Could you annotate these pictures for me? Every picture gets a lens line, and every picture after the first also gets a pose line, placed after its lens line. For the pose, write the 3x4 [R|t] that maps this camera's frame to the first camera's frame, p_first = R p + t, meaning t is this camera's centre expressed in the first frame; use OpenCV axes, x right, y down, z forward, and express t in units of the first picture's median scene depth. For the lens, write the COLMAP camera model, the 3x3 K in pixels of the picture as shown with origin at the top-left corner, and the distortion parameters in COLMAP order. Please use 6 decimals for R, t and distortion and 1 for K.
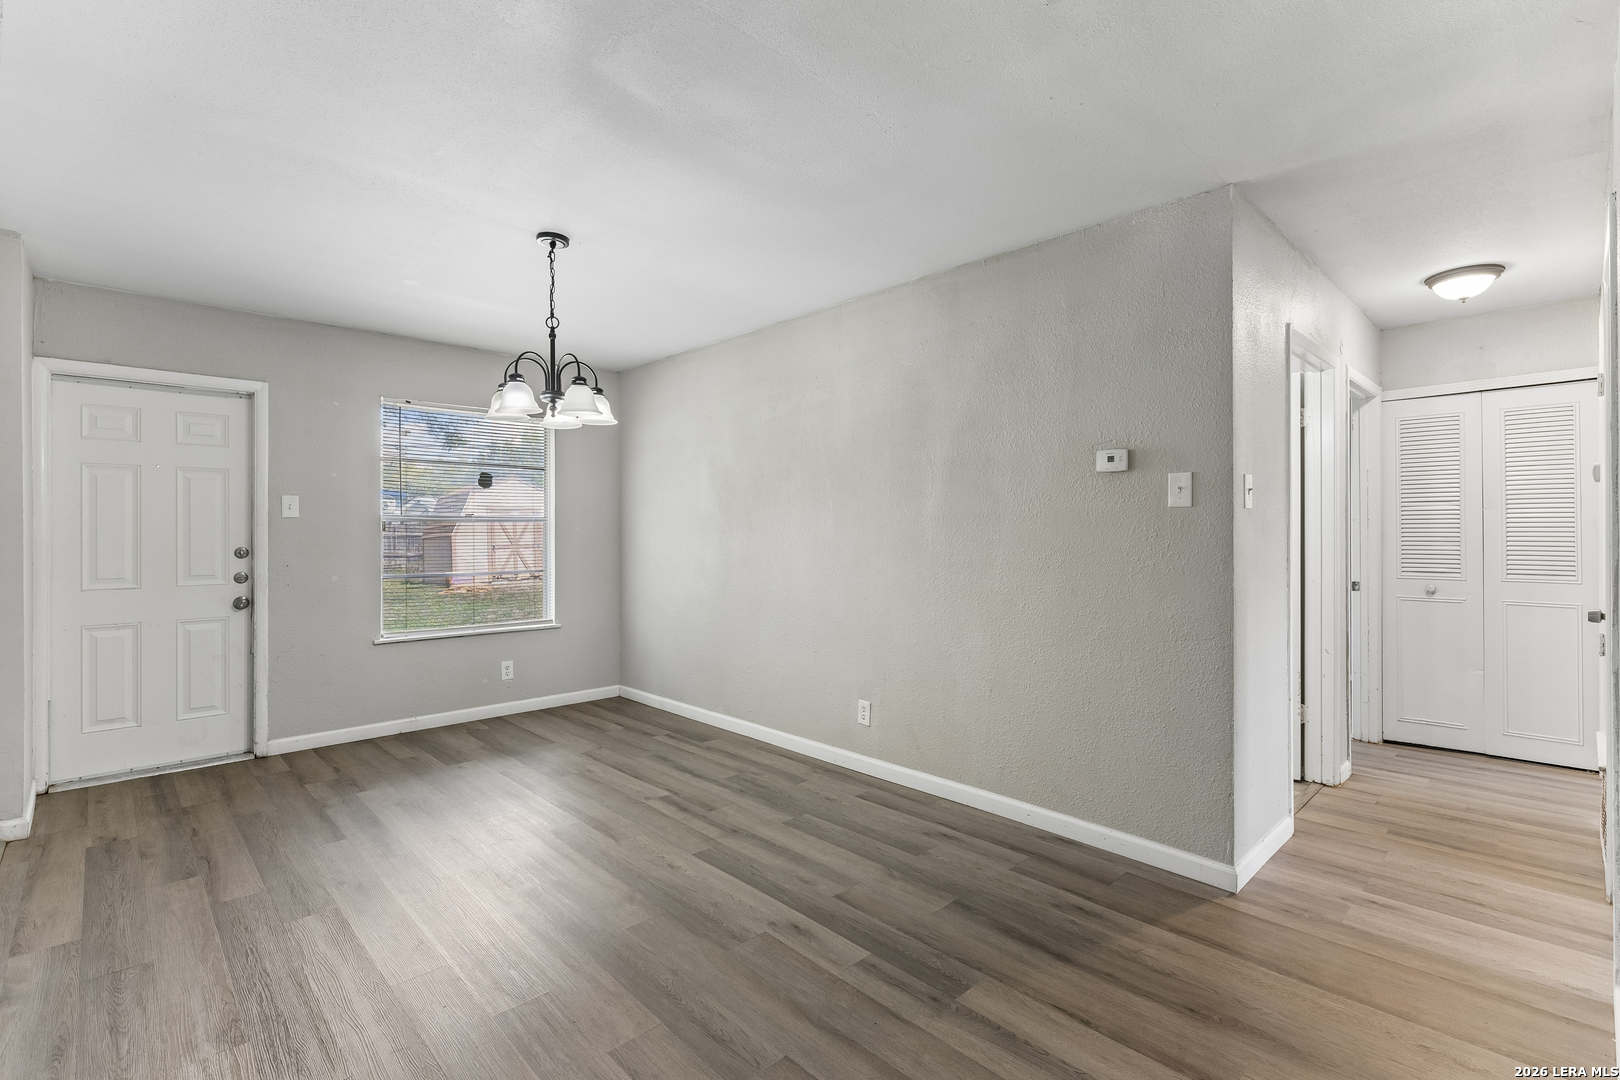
lens RADIAL K [[733.4, 0, 815.3], [0, 733.4, 530.7], [0, 0, 1]] dist [0.000815, 0.000234]
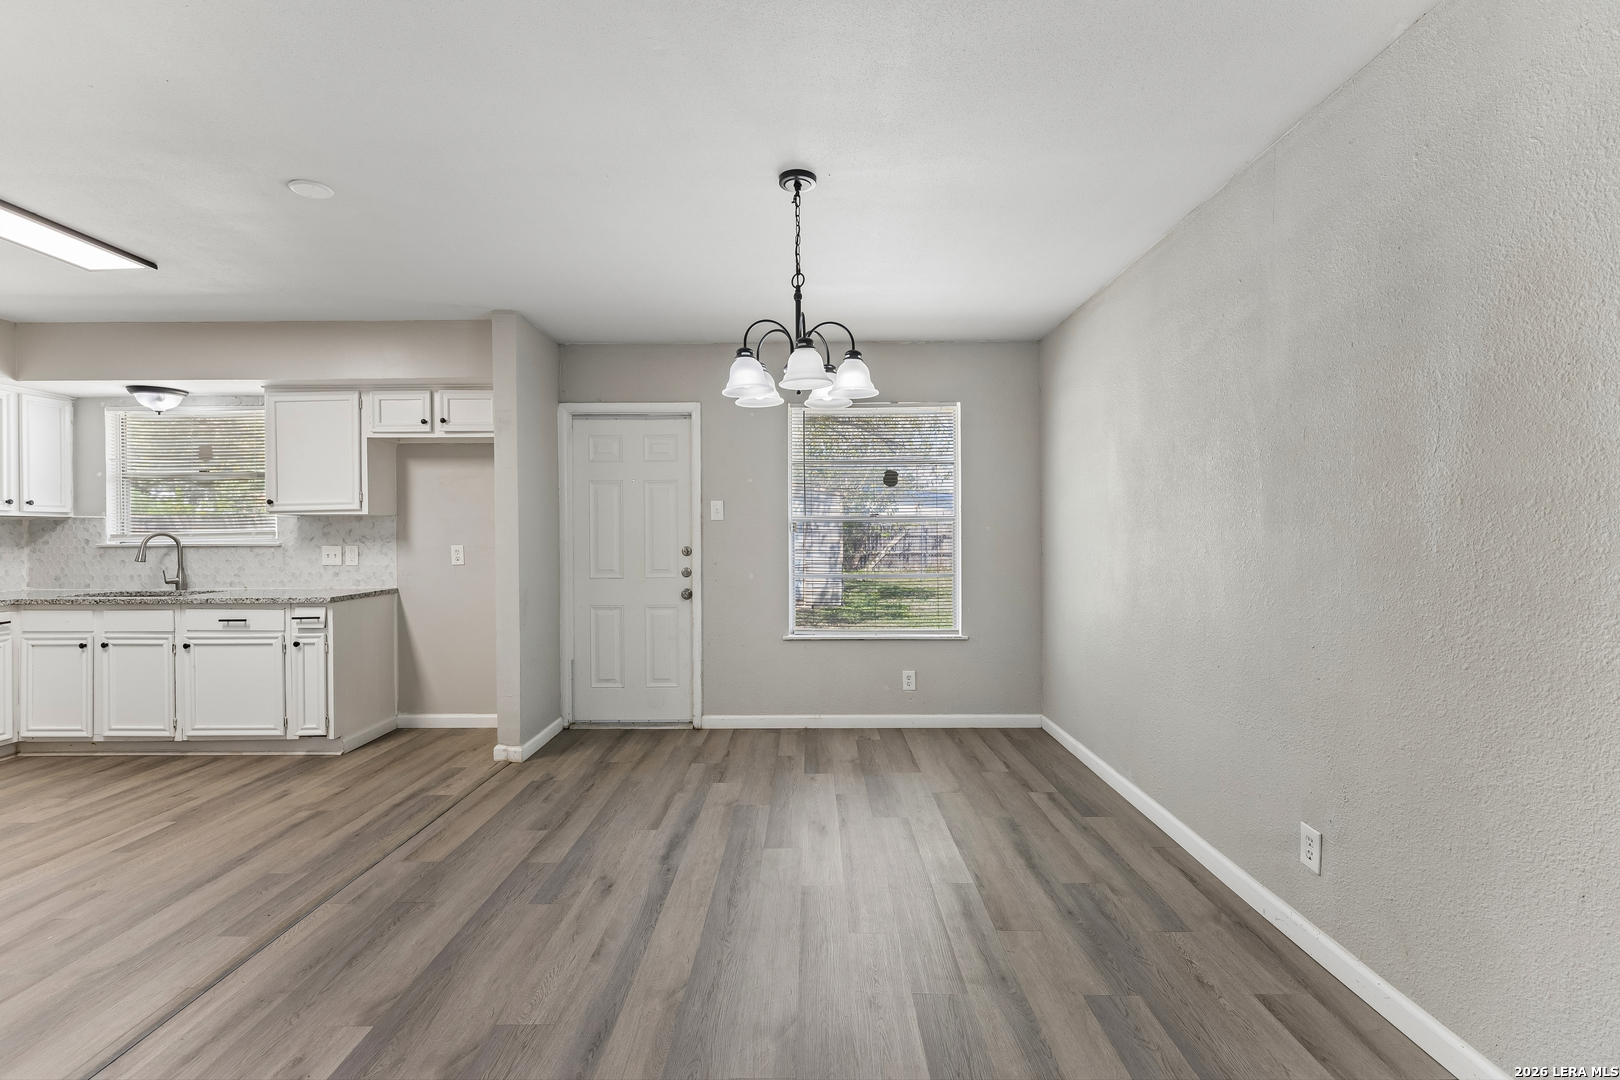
lens RADIAL K [[727.2, 0, 813.9], [0, 727.2, 538.2], [0, 0, 1]] dist [-0.000146, -0.000612]
pose [[0.720753, 0.001804, -0.693189, 0.203415], [0.004498, 0.999963, 0.007279, 0.002480], [0.693177, -0.008364, 0.720719, 0.371532]]
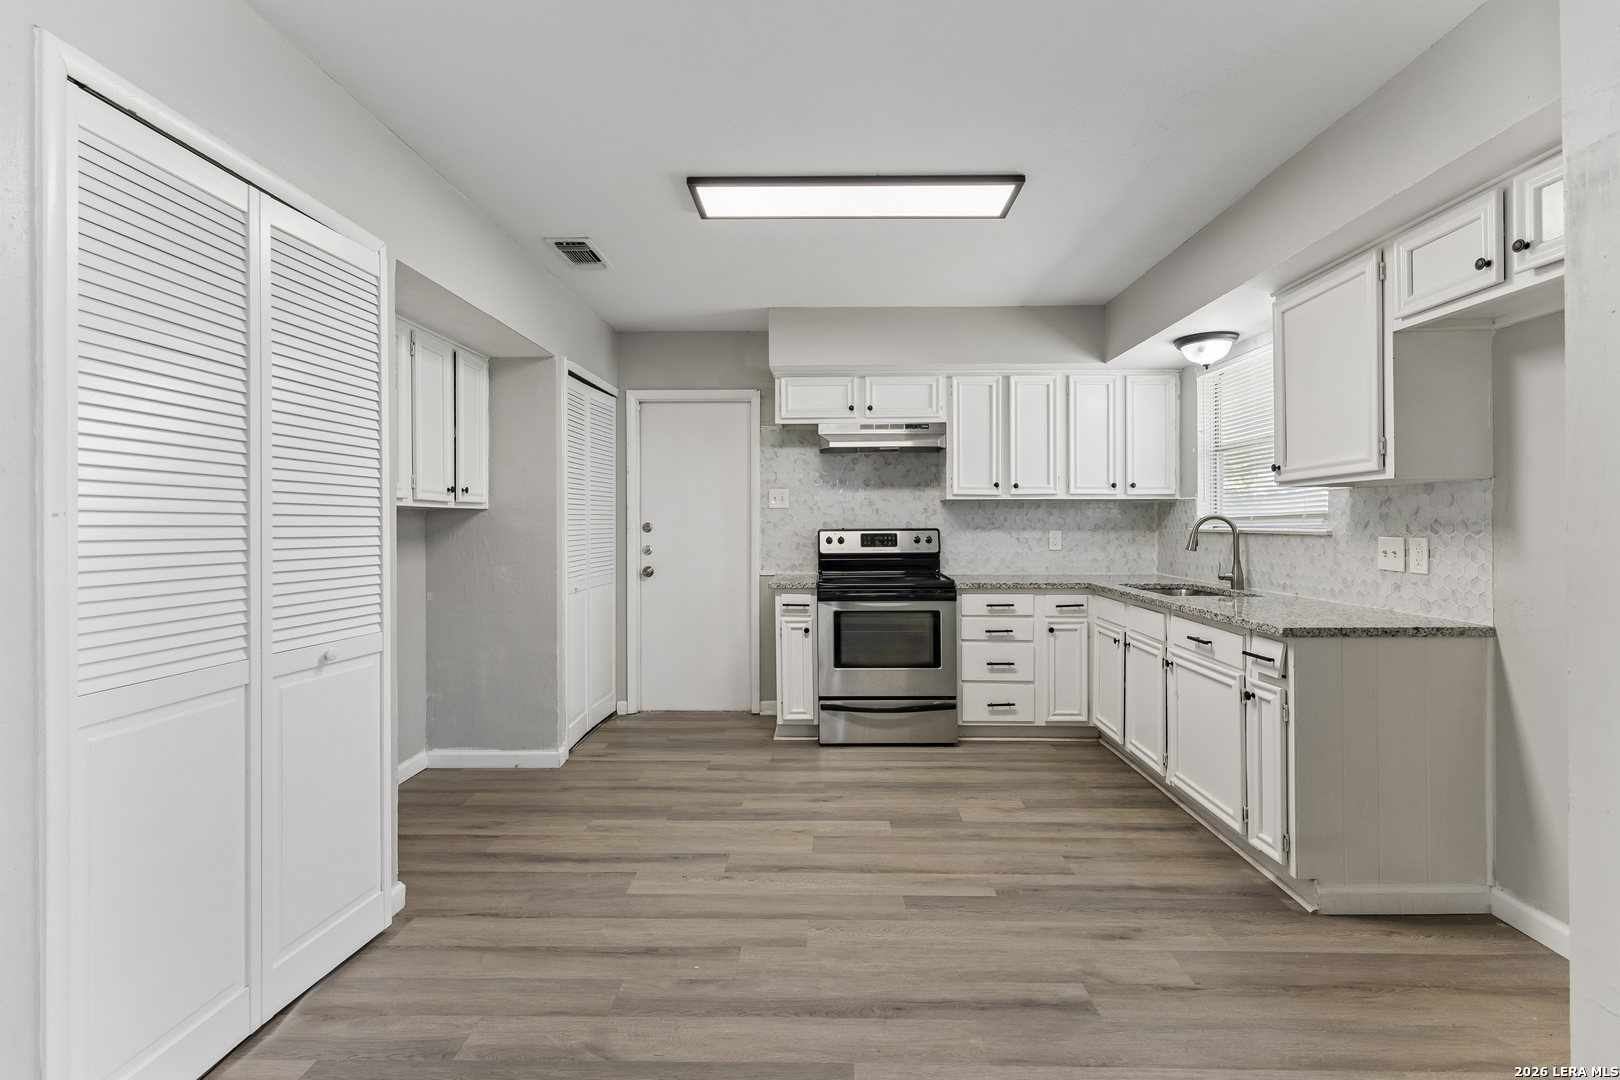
lens RADIAL K [[740.4, 0, 817.4], [0, 740.4, 521.6], [0, 0, 1]] dist [0.000212, -0.000020]
pose [[-0.707176, 0.002110, -0.707034, -0.396863], [0.003894, 0.999992, -0.000910, 0.004512], [0.707027, -0.003396, -0.707179, 0.860372]]
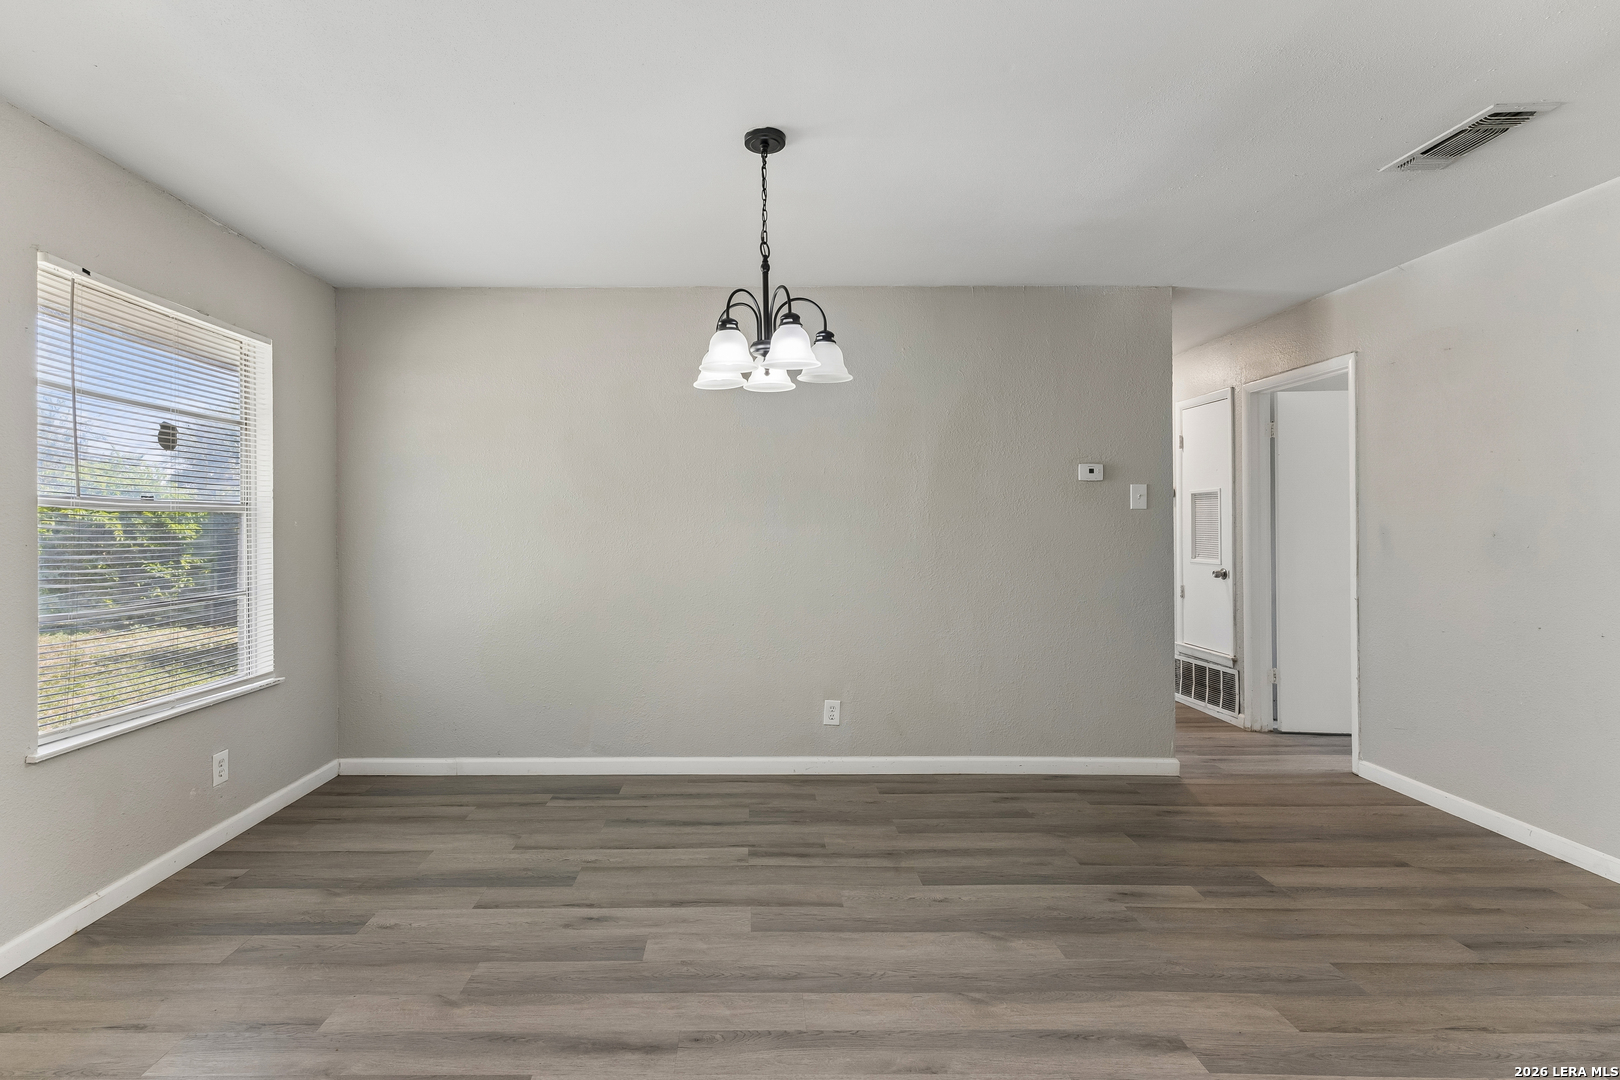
lens RADIAL K [[758.8, 0, 747.5], [0, 758.8, 521.5], [0, 0, 1]] dist [-0.000054, -0.000555]
pose [[0.700961, 0.003710, 0.713190, -0.832340], [0.000950, 0.999981, -0.006135, -0.000625], [-0.713199, 0.004978, 0.700944, 0.419379]]
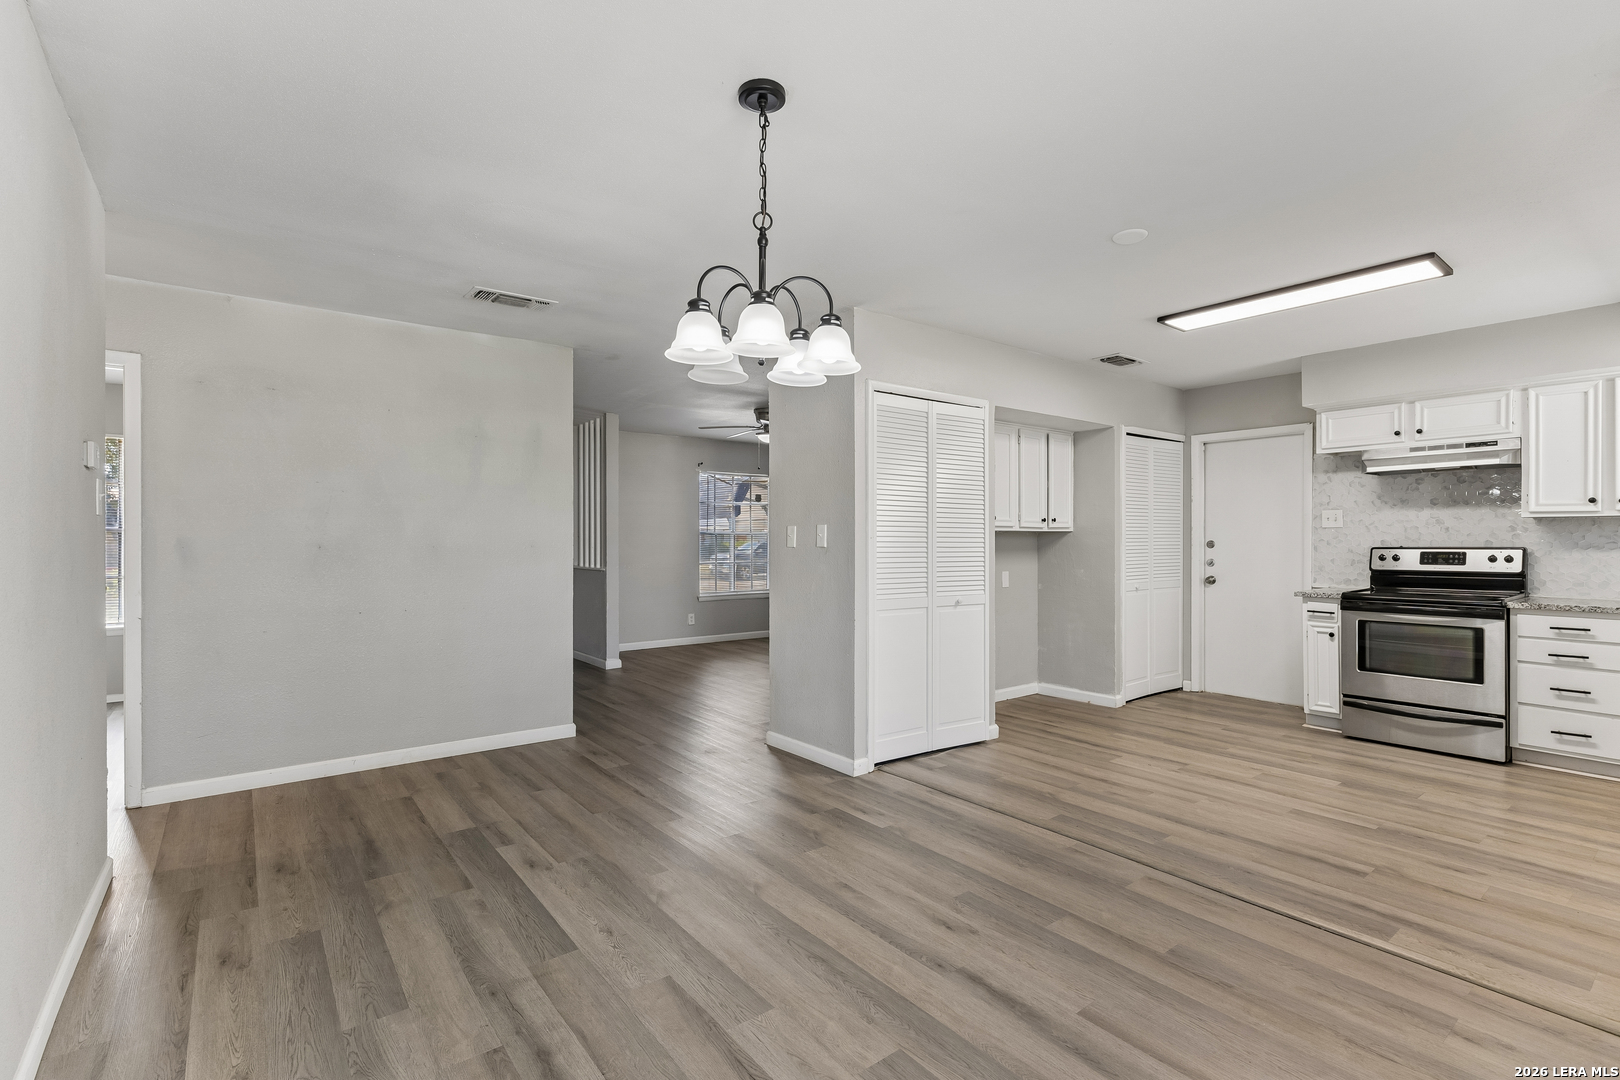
lens RADIAL K [[742.8, 0, 810.0], [0, 742.8, 540.0], [0, 0, 1]] dist [-0.000403, -0.000737]
pose [[-0.993539, 0.001313, 0.113486, -0.426354], [0.001204, 0.999999, -0.001028, 0.003697], [-0.113487, -0.000885, -0.993539, 1.484901]]
